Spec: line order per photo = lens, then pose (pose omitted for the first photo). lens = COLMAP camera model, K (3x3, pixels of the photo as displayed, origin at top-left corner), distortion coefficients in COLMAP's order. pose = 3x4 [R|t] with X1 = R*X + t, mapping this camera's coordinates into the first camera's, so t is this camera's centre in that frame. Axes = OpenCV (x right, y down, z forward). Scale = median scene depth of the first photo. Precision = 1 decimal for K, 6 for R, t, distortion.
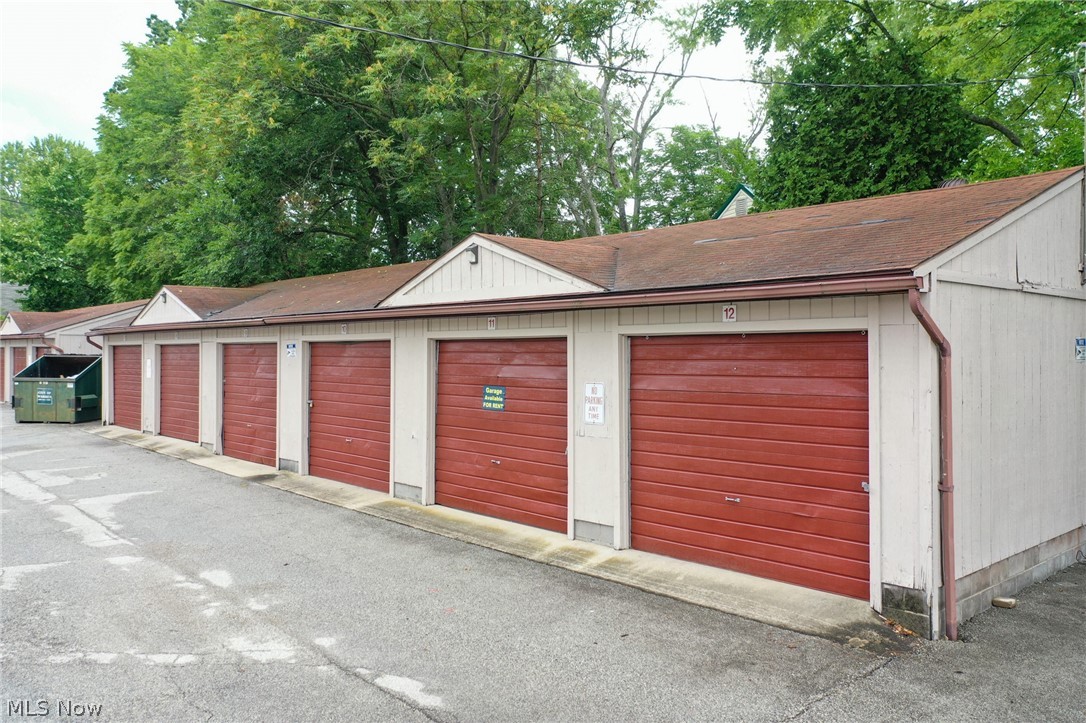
lens RADIAL K [[855.5, 0, 543.0], [0, 855.5, 361.5], [0, 0, 1]] dist [-0.003724, -0.001360]
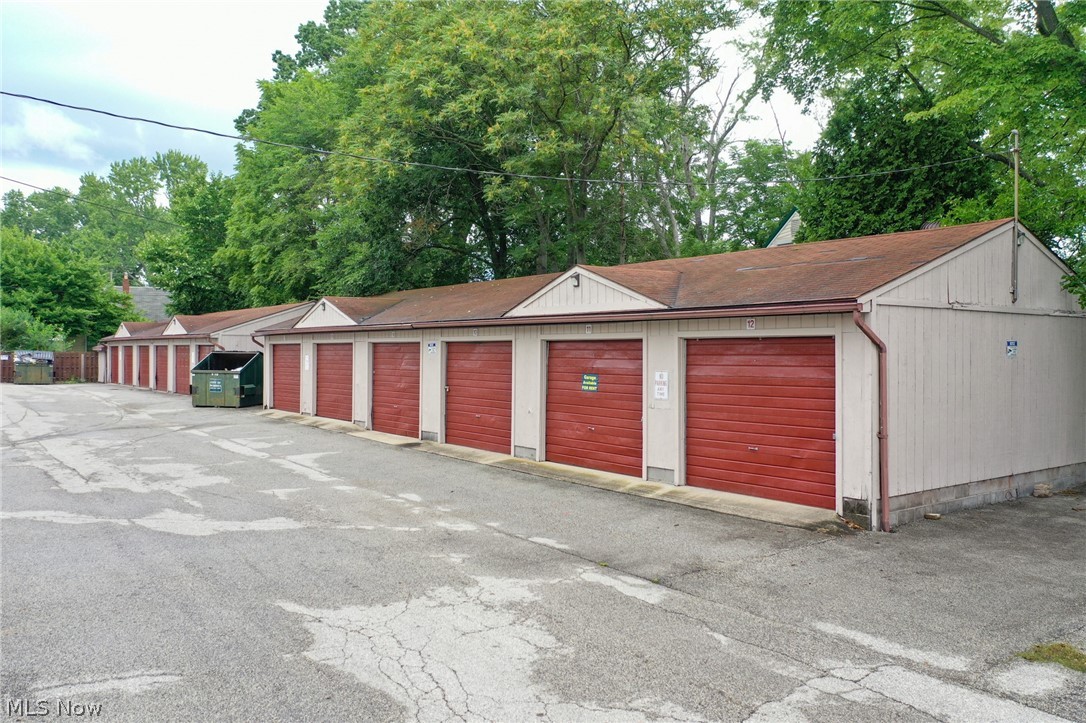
lens RADIAL K [[855.5, 0, 543.0], [0, 855.5, 361.5], [0, 0, 1]] dist [-0.003724, -0.001360]
pose [[0.995596, 0.003703, -0.093675, -0.002239], [-0.003569, 0.999992, 0.001599, 0.004382], [0.093680, -0.001258, 0.995602, -0.274757]]
